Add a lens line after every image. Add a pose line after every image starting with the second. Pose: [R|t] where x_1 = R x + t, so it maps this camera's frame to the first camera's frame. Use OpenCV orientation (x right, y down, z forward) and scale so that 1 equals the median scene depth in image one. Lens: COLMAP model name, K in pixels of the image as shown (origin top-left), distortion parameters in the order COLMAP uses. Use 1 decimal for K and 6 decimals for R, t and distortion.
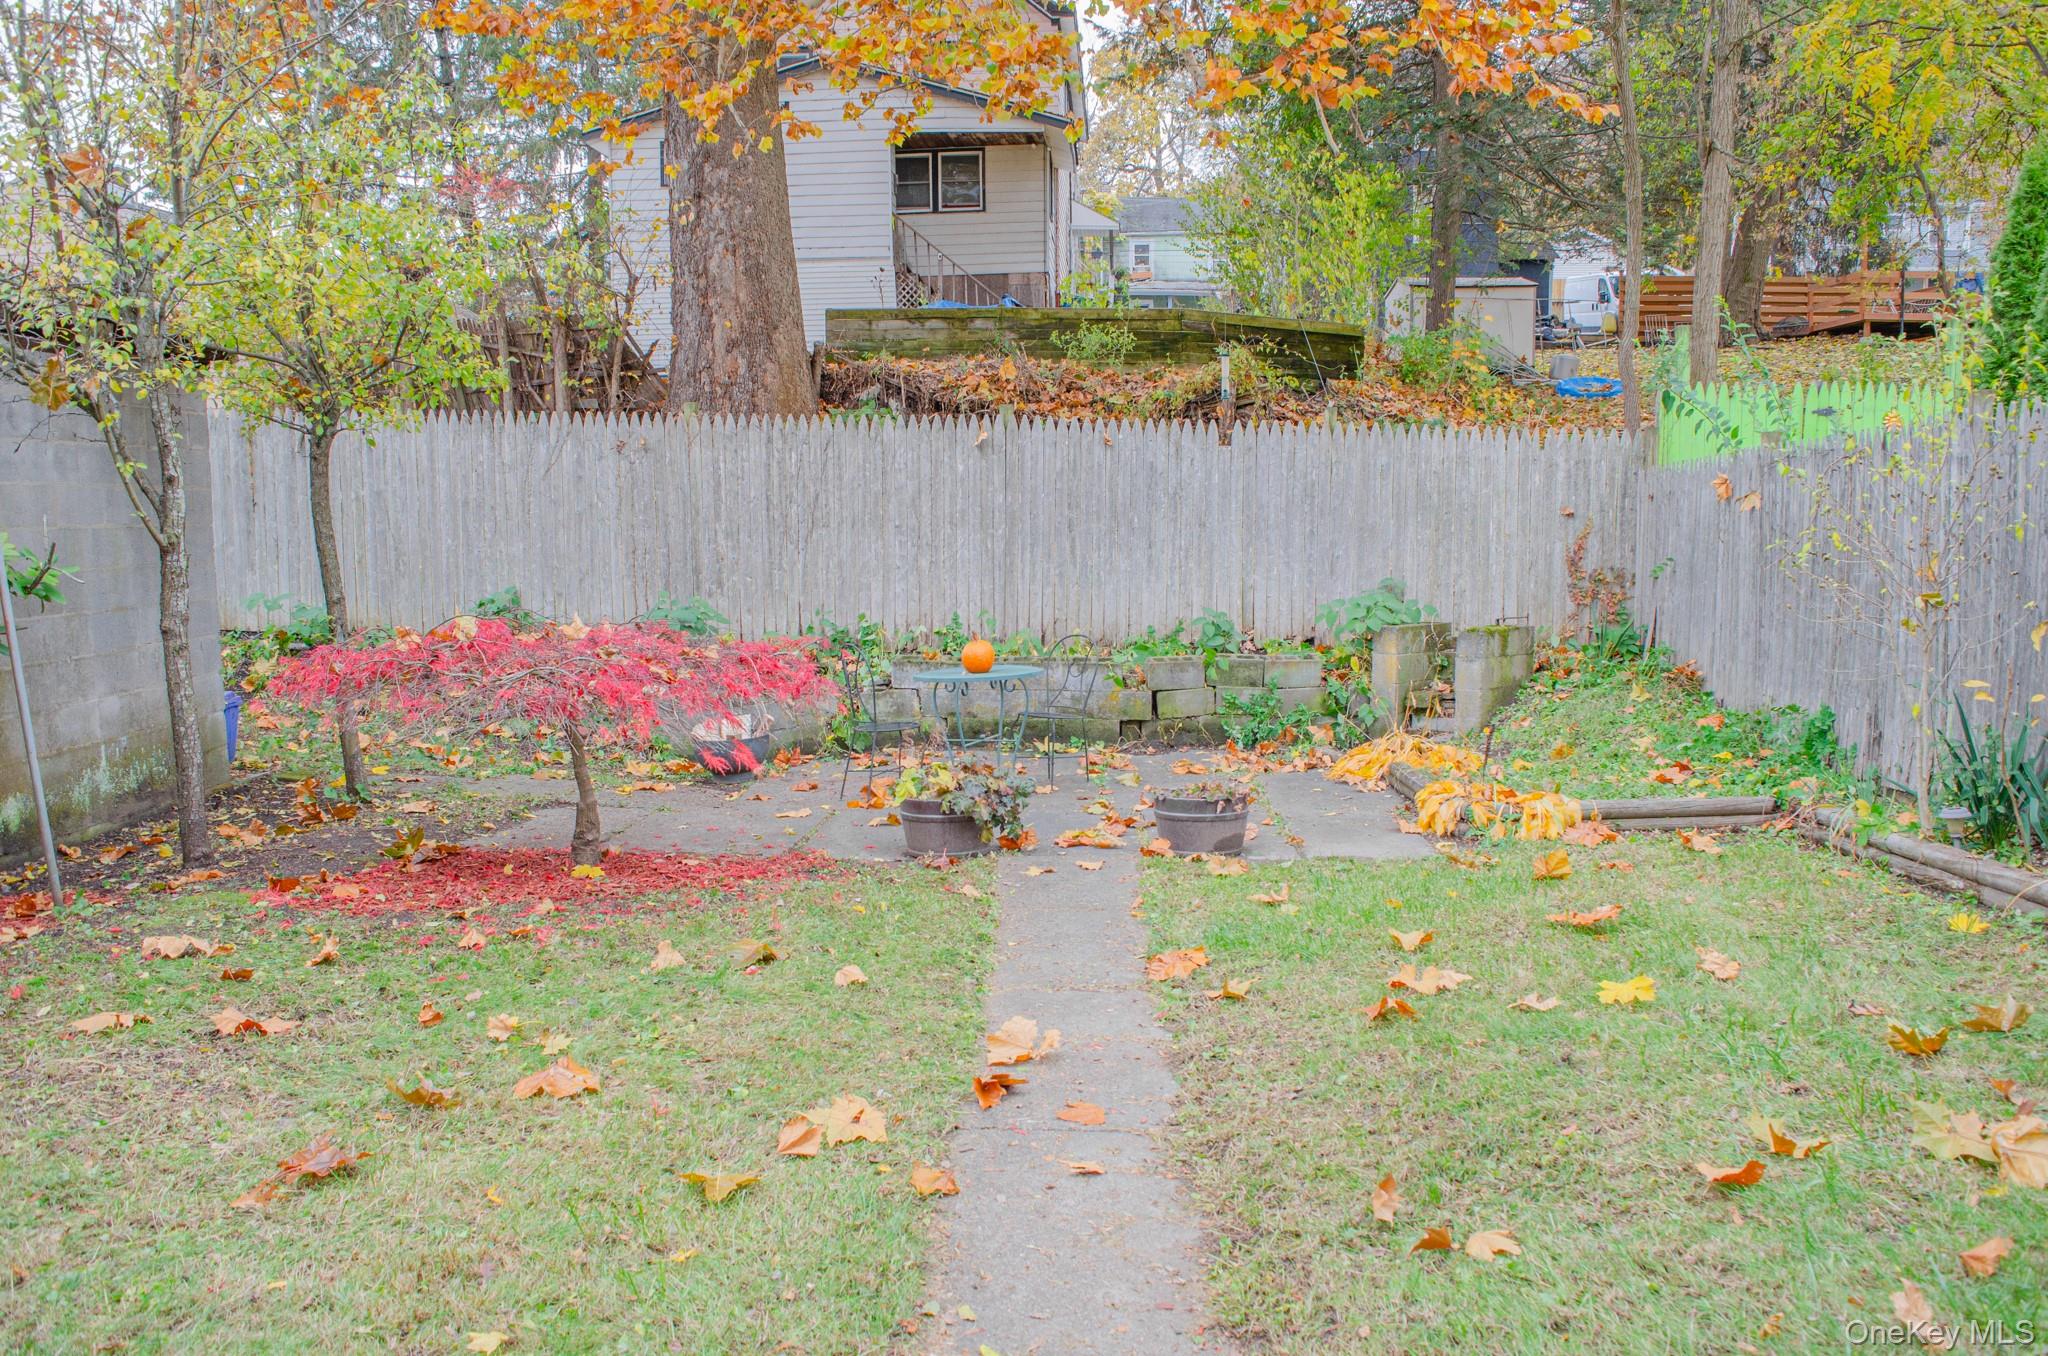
lens RADIAL K [[1614.0, 0, 1020.2], [0, 1614.0, 677.8], [0, 0, 1]] dist [-0.087045, 0.010950]
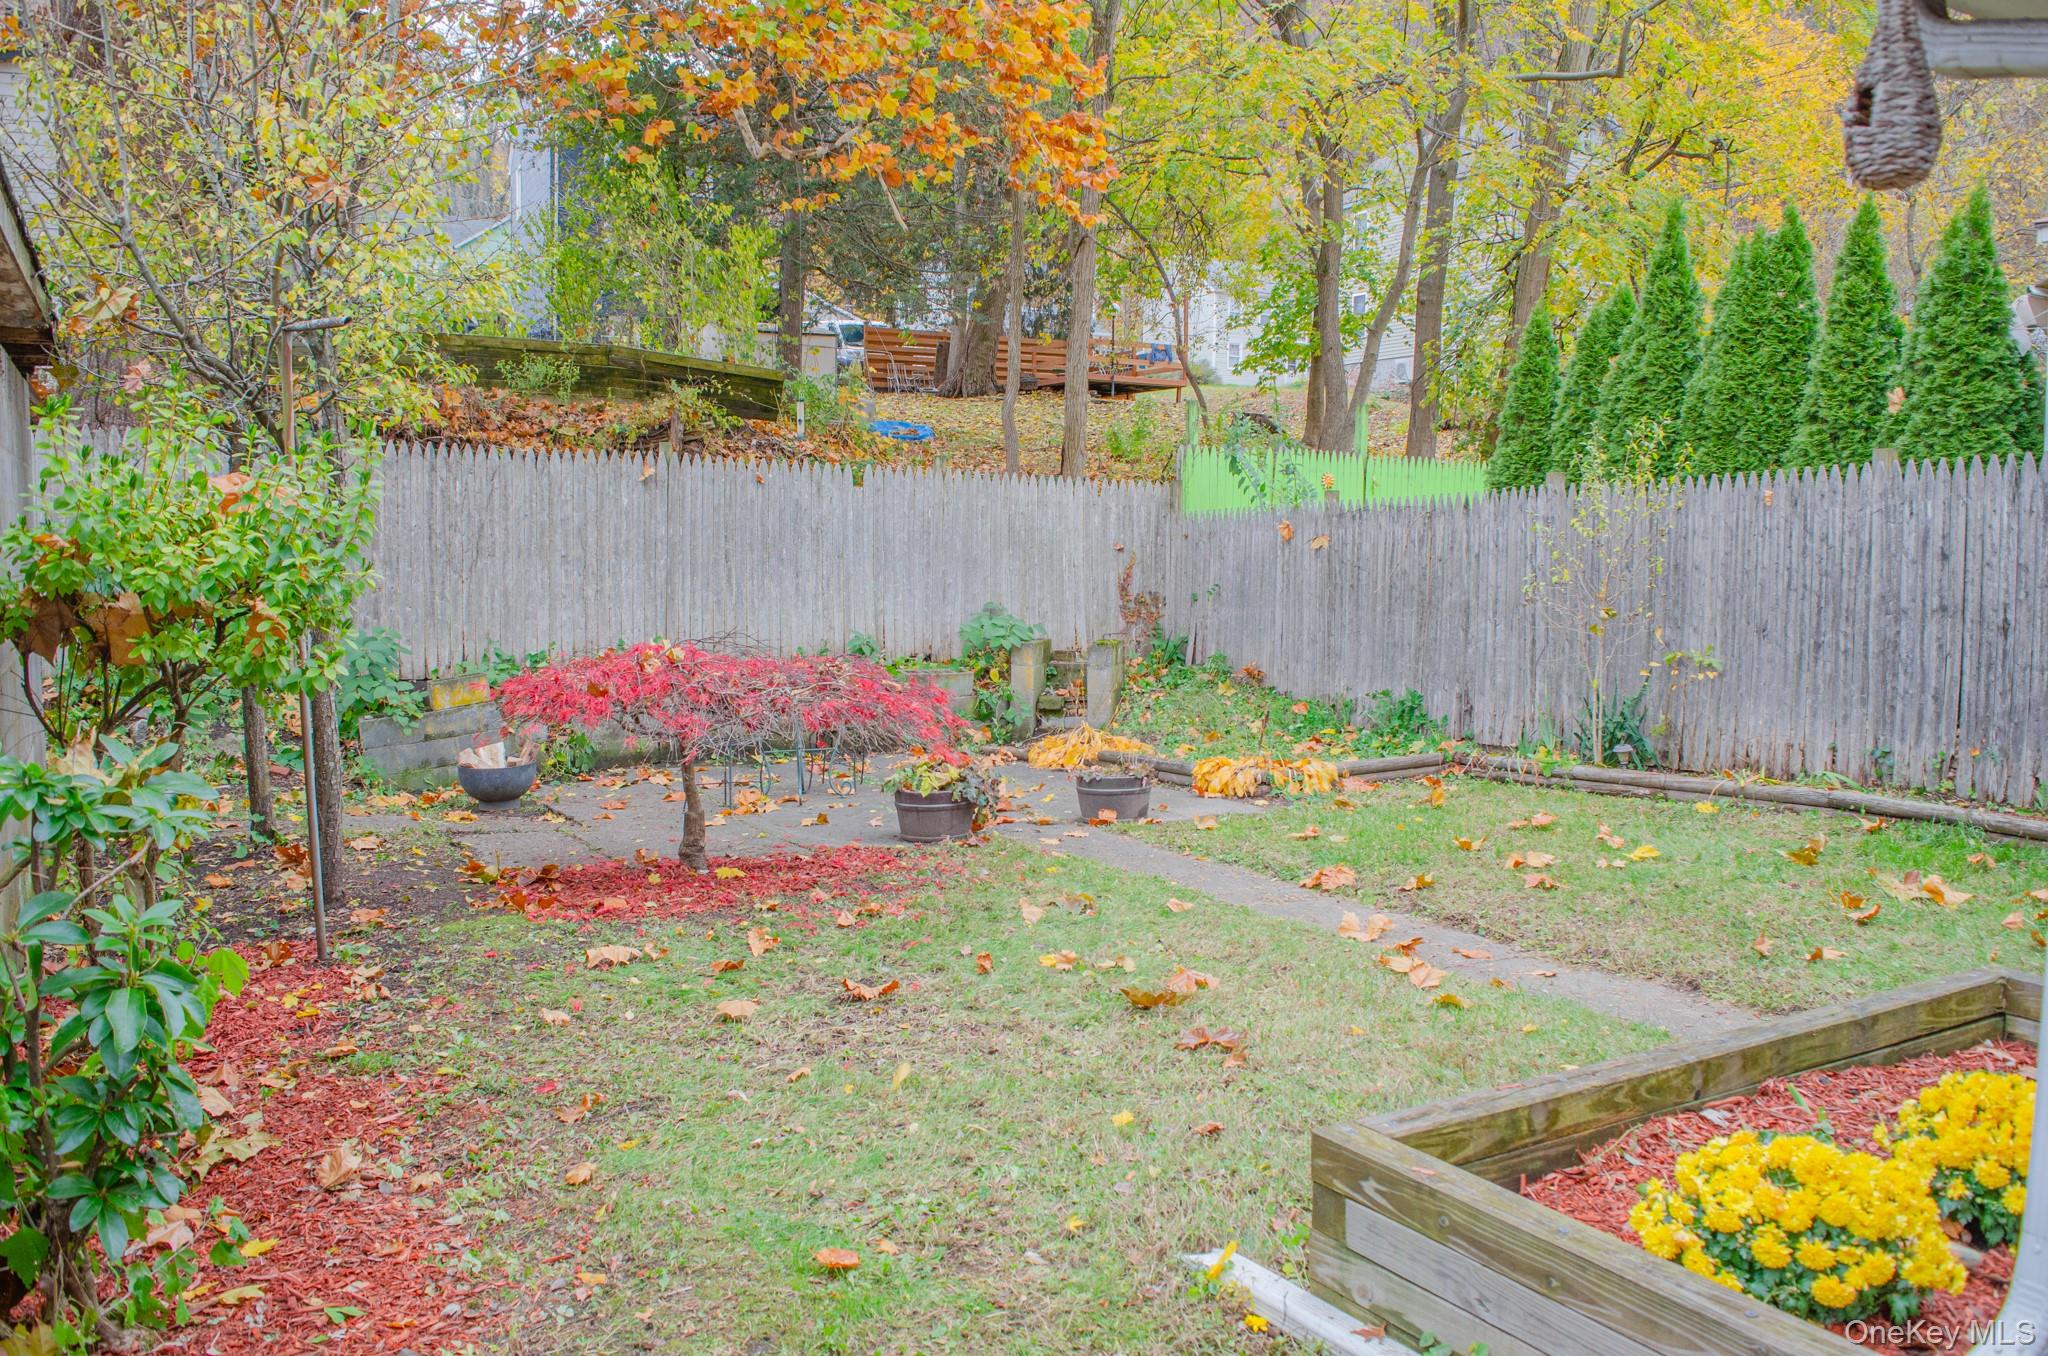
lens RADIAL K [[1614.0, 0, 1028.5], [0, 1614.0, 678.6], [0, 0, 1]] dist [-0.087045, 0.010950]
pose [[0.855937, -0.031578, 0.516116, -0.220348], [0.039292, 0.999220, -0.004026, -0.000021], [-0.515586, 0.023726, 0.856509, -0.017552]]
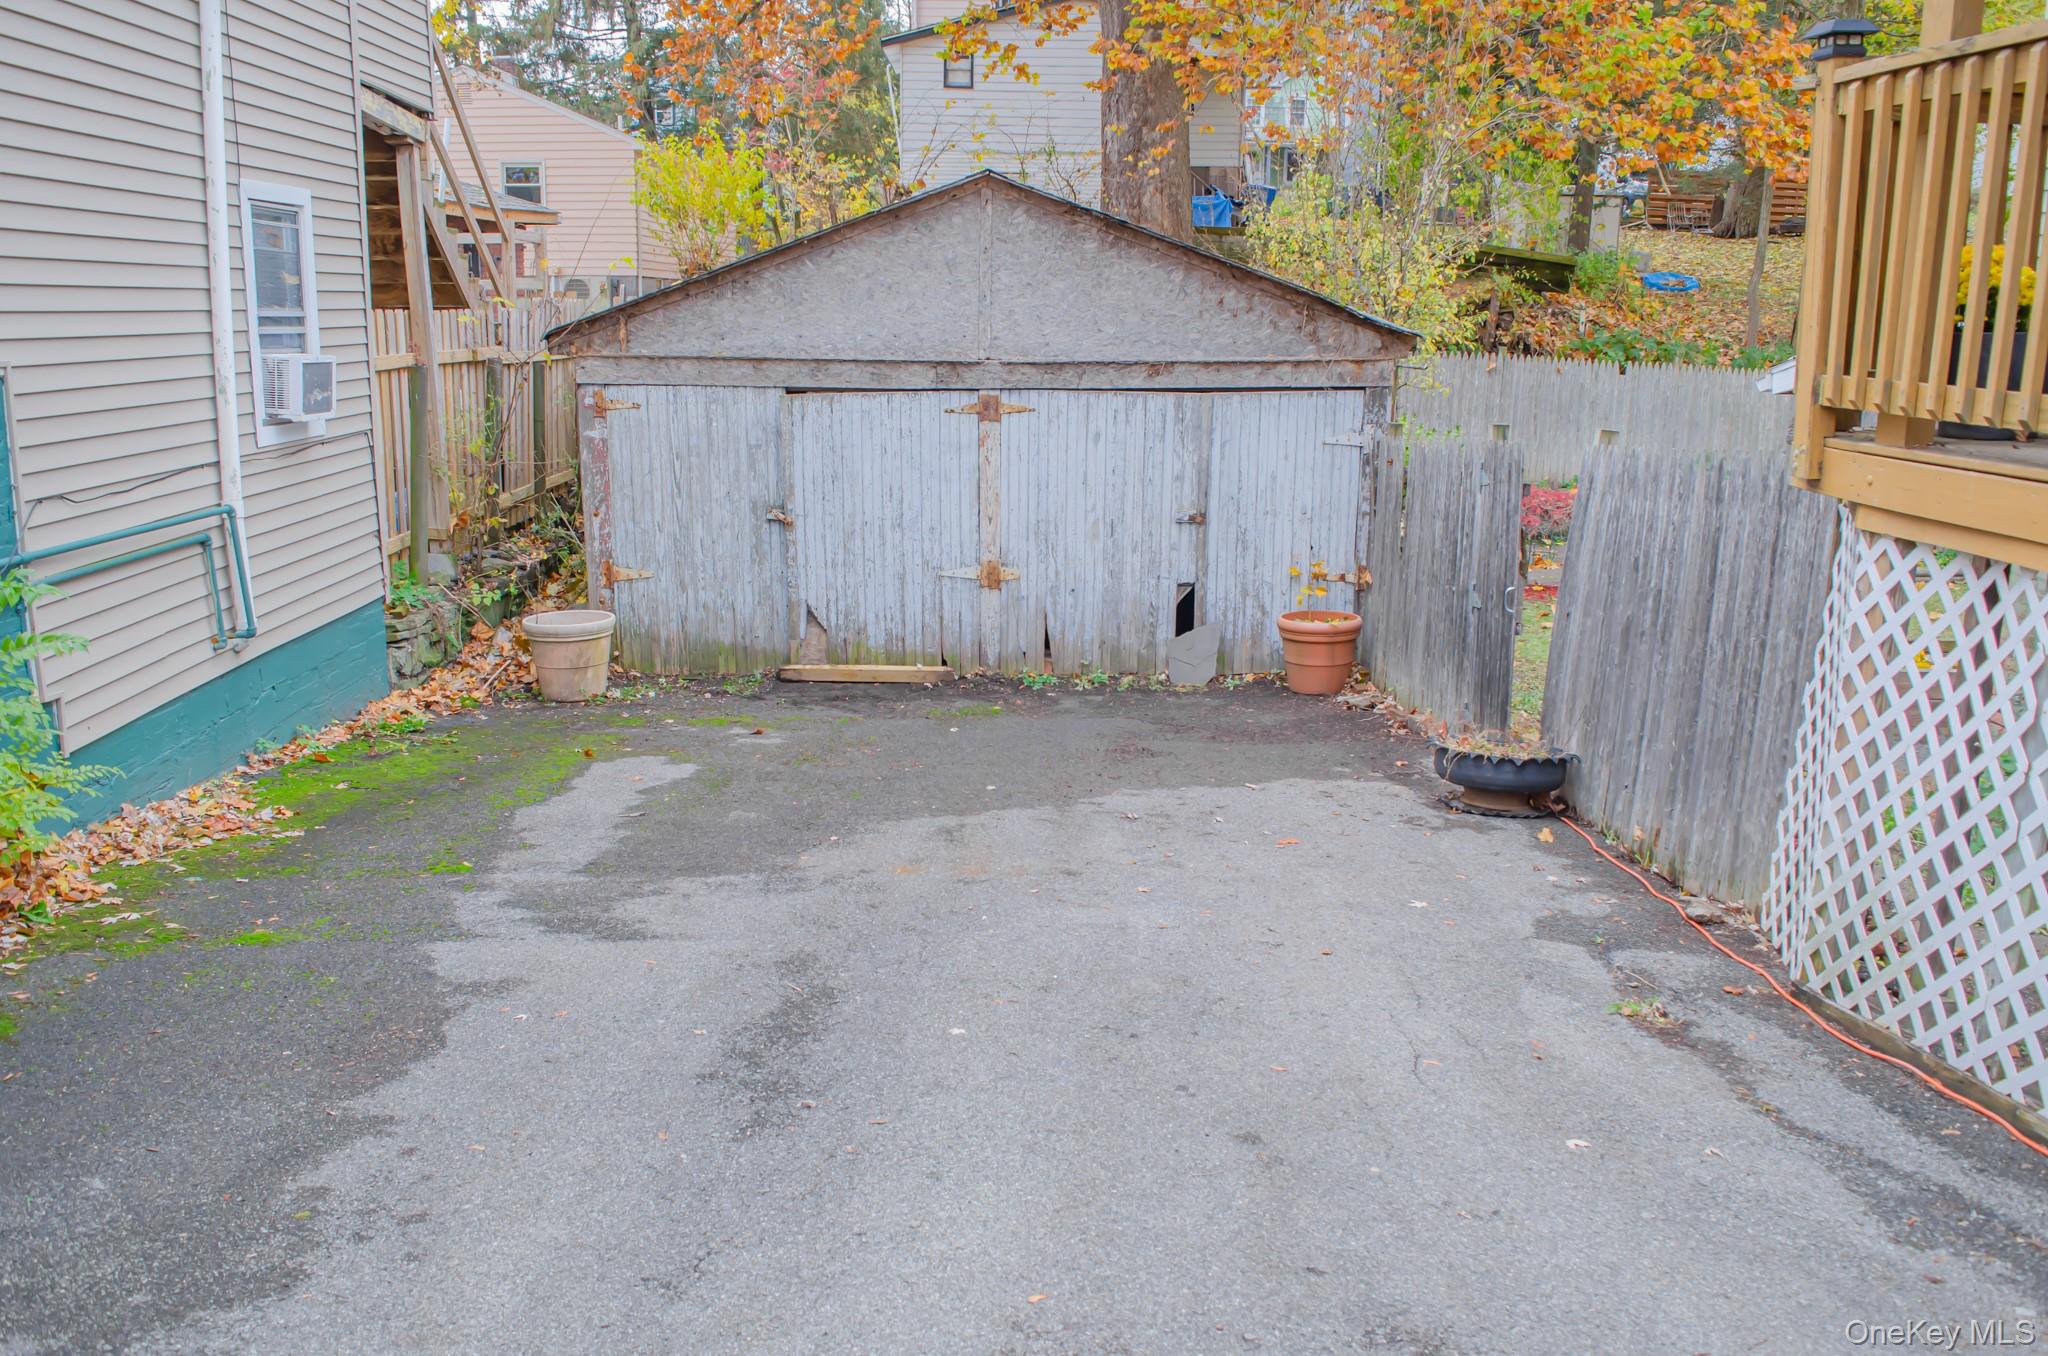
lens RADIAL K [[1614.0, 0, 1019.6], [0, 1614.0, 691.1], [0, 0, 1]] dist [-0.087045, 0.010950]
pose [[0.996735, 0.004149, 0.080639, -0.420729], [-0.014749, 0.991232, 0.131306, -0.010897], [-0.079387, -0.132067, 0.988057, -0.458073]]
